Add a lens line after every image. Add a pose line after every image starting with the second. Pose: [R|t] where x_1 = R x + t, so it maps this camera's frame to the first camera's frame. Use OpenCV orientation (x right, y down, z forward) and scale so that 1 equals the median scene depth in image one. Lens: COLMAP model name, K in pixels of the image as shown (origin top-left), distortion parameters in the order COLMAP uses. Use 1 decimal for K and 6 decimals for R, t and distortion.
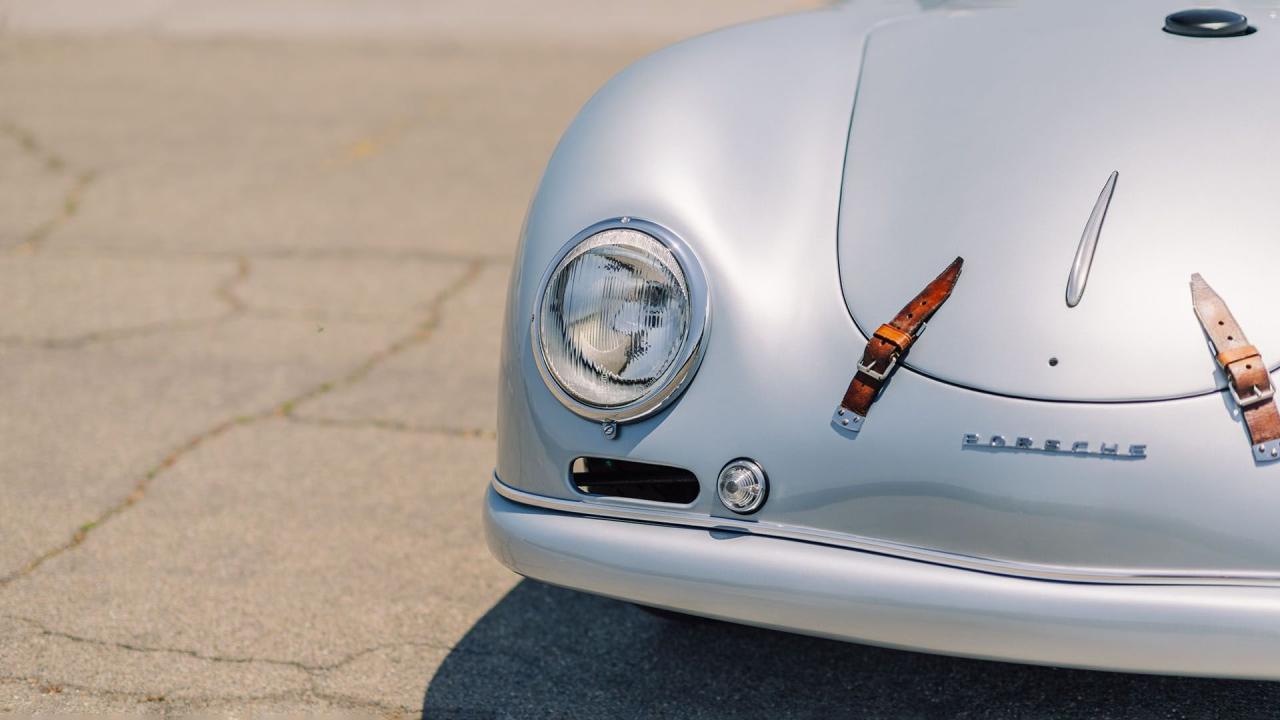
lens RADIAL K [[3136.9, 0, 640.7], [0, 3136.9, 360.0], [0, 0, 1]] dist [0.001323, 0.000000]
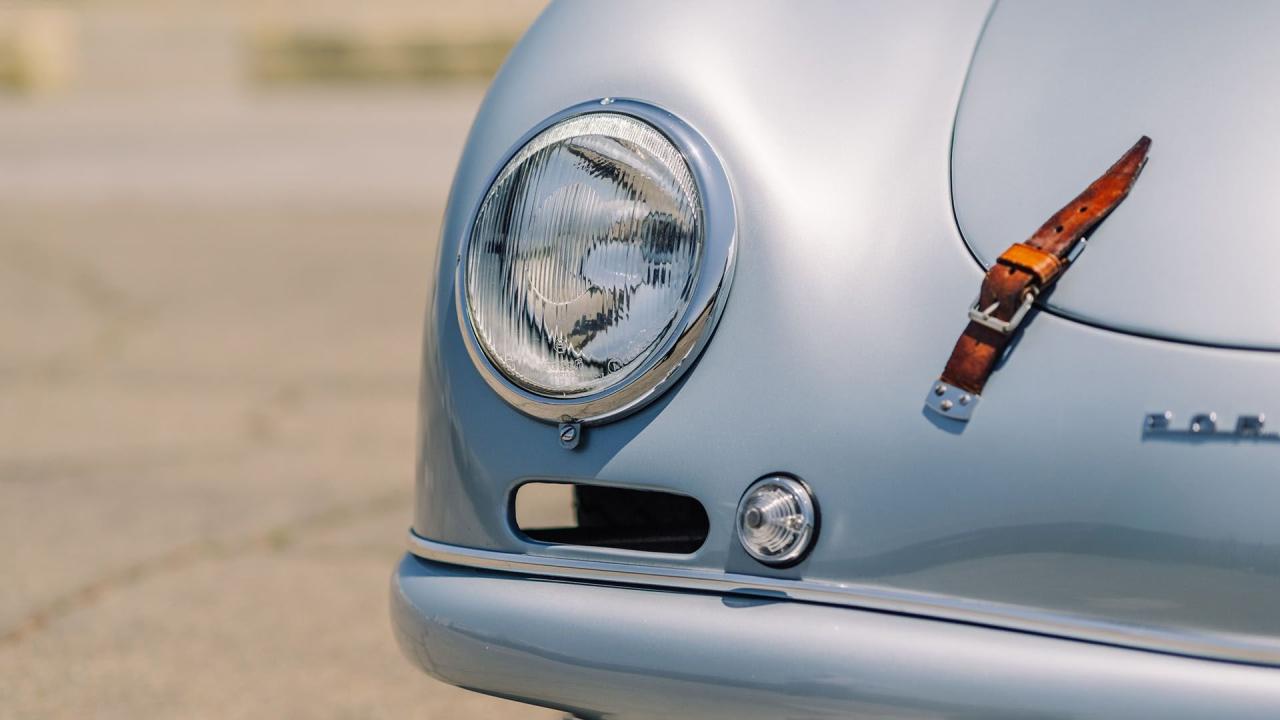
lens RADIAL K [[3136.9, 0, 638.4], [0, 3136.9, 359.3], [0, 0, 1]] dist [0.001323, 0.000000]
pose [[0.995724, 0.013184, -0.091432, 0.060174], [-0.022532, 0.994532, -0.101975, 0.071072], [0.089587, 0.103599, 0.990576, 0.402235]]
